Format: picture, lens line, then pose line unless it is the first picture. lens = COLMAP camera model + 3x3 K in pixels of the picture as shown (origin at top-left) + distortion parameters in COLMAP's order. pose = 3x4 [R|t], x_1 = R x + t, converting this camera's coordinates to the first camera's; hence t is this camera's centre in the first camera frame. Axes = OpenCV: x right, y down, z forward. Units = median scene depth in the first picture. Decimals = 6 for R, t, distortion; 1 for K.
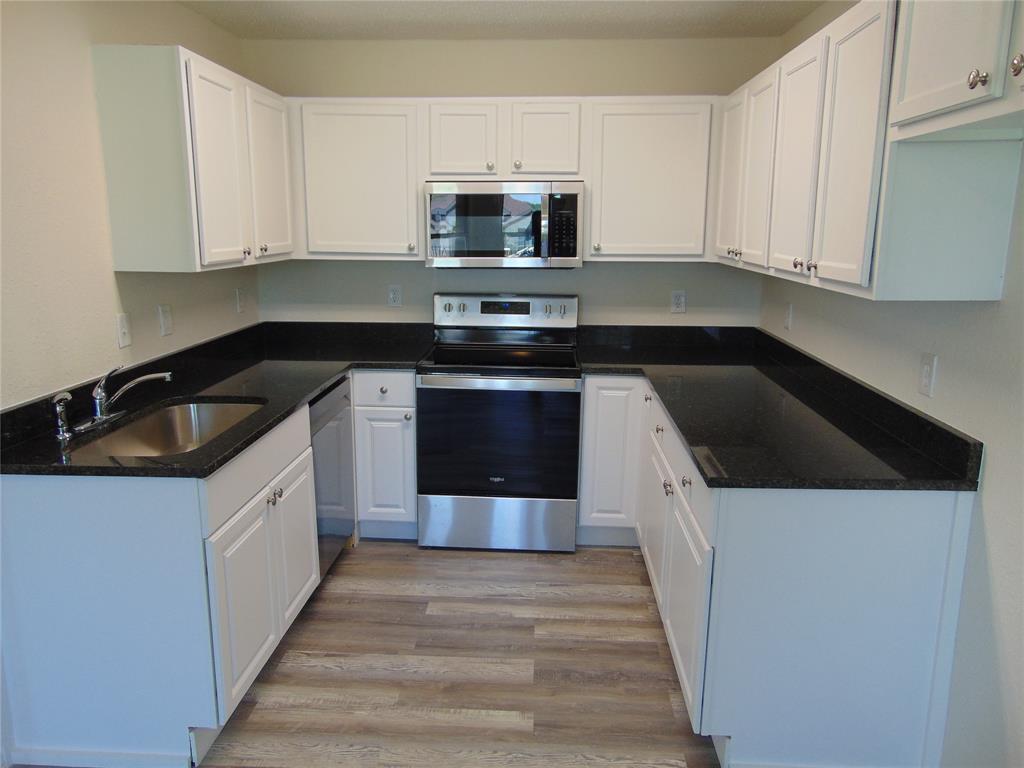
lens RADIAL K [[771.3, 0, 511.5], [0, 771.3, 387.2], [0, 0, 1]] dist [-0.034274, 0.088882]
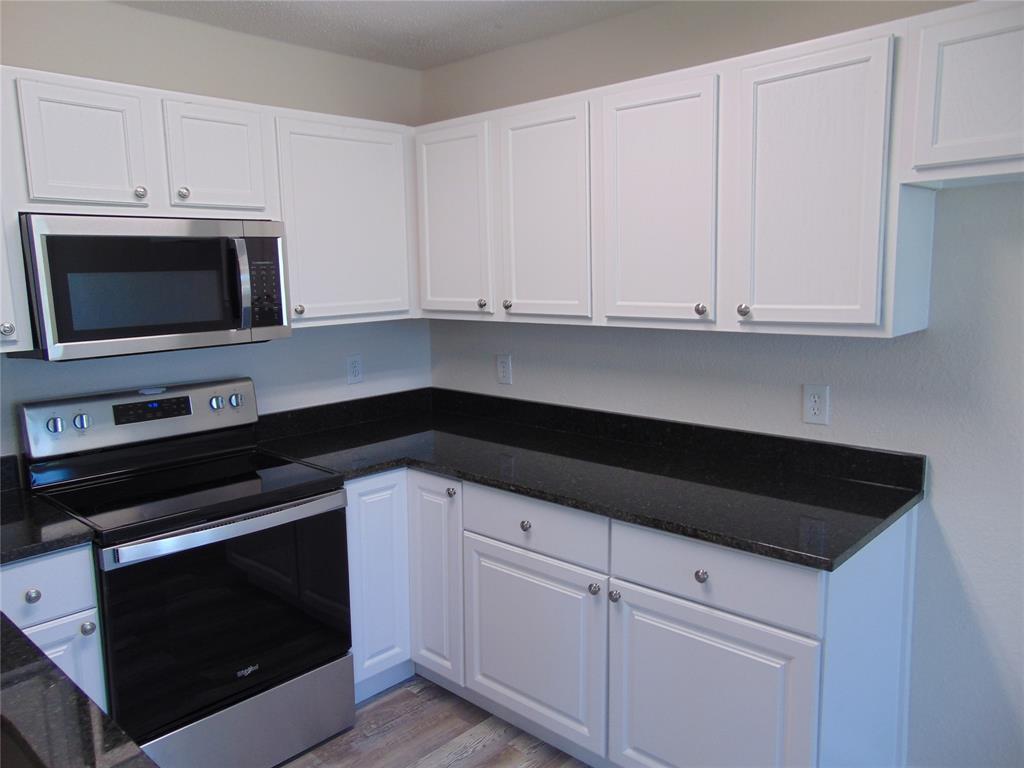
lens RADIAL K [[771.3, 0, 511.5], [0, 771.3, 387.2], [0, 0, 1]] dist [-0.034274, 0.088882]
pose [[0.648506, -0.135695, 0.749017, -0.337790], [0.185108, 0.982558, 0.017737, -0.087967], [-0.738360, 0.127146, 0.662313, 0.388533]]
